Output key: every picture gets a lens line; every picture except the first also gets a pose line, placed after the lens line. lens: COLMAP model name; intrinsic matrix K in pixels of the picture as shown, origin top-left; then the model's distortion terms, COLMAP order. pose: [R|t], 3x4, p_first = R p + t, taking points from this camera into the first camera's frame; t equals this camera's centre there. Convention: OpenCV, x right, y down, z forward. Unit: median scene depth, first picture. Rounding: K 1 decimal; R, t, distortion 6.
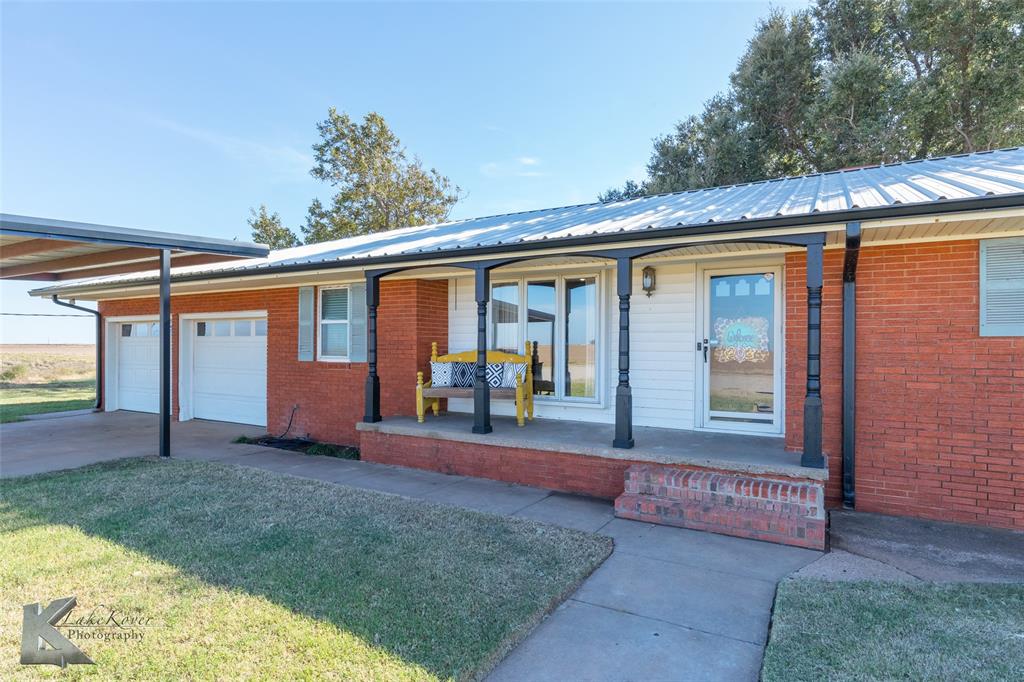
lens RADIAL K [[566.5, 0, 511.0], [0, 566.5, 343.5], [0, 0, 1]] dist [0.000292, 0.000109]
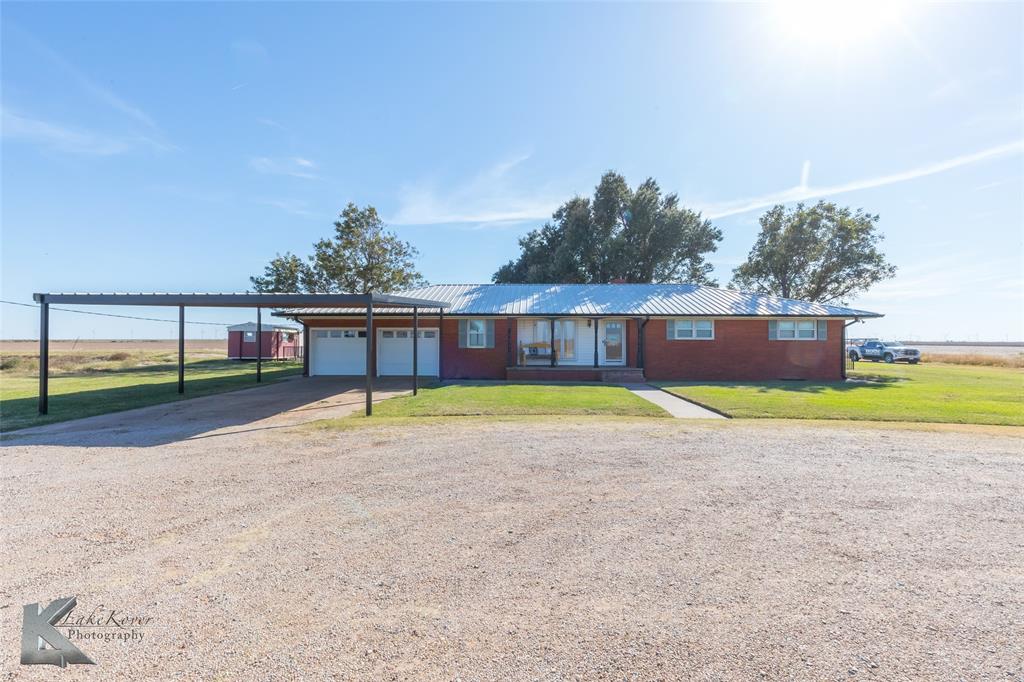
lens RADIAL K [[469.6, 0, 512.6], [0, 469.6, 339.2], [0, 0, 1]] dist [0.001160, 0.001165]
pose [[0.893463, 0.001923, 0.449133, -0.936787], [-0.000564, 0.999995, -0.003159, -0.001268], [-0.449137, 0.002569, 0.893459, -0.864223]]
